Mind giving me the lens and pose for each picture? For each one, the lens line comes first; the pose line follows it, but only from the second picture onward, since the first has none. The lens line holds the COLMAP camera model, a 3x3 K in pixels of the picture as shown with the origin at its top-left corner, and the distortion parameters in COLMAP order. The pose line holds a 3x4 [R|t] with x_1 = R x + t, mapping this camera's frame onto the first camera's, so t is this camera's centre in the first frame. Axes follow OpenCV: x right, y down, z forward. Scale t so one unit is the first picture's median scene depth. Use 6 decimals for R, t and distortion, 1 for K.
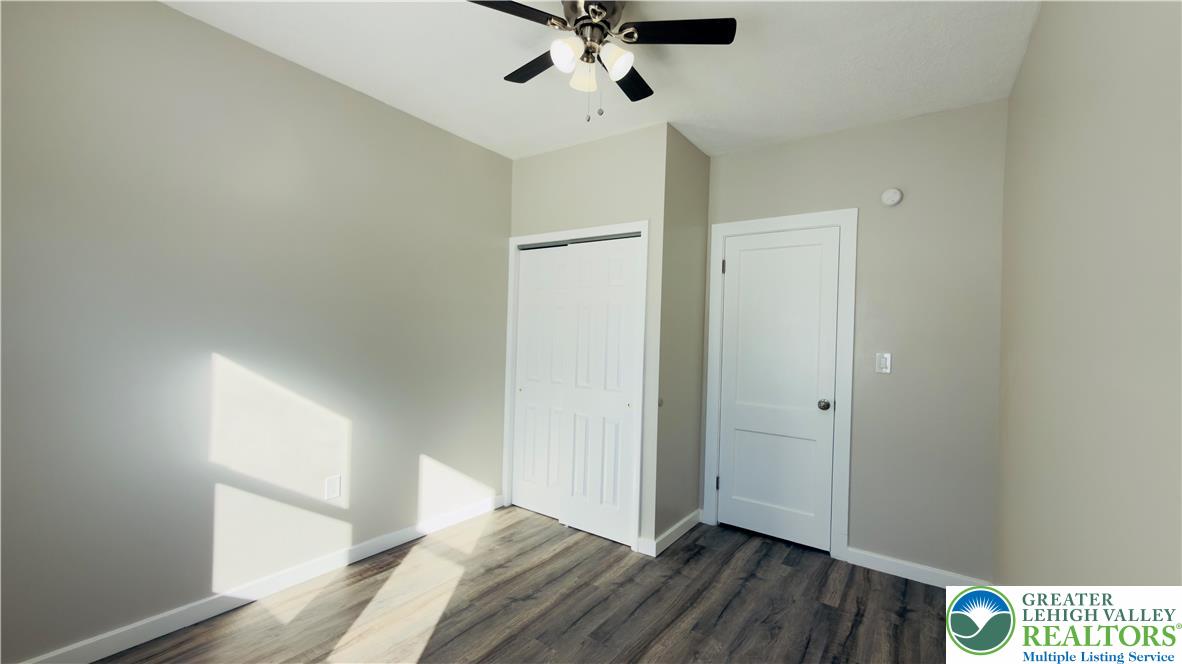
lens RADIAL K [[470.9, 0, 591.0], [0, 470.9, 332.0], [0, 0, 1]] dist [-0.000380, 0.000023]
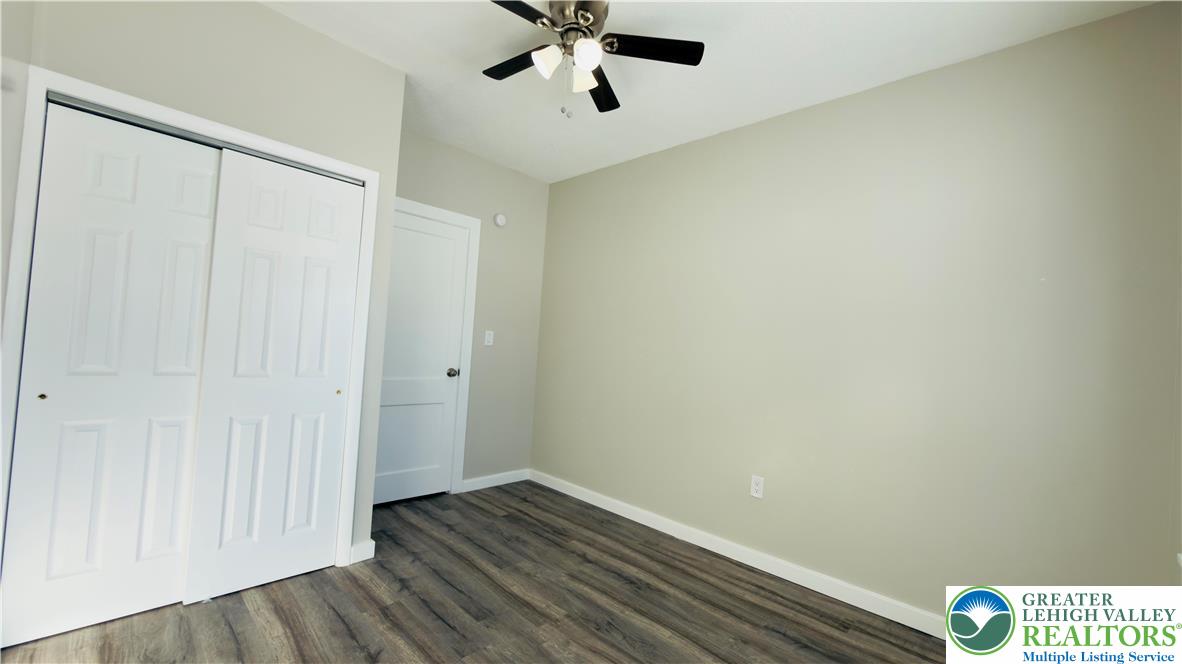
lens RADIAL K [[470.9, 0, 591.0], [0, 470.9, 332.0], [0, 0, 1]] dist [-0.000380, 0.000023]
pose [[0.150271, 0.008080, 0.988612, -0.719704], [-0.063048, 0.998009, 0.001427, 0.027945], [-0.986632, -0.062544, 0.150481, 0.513421]]
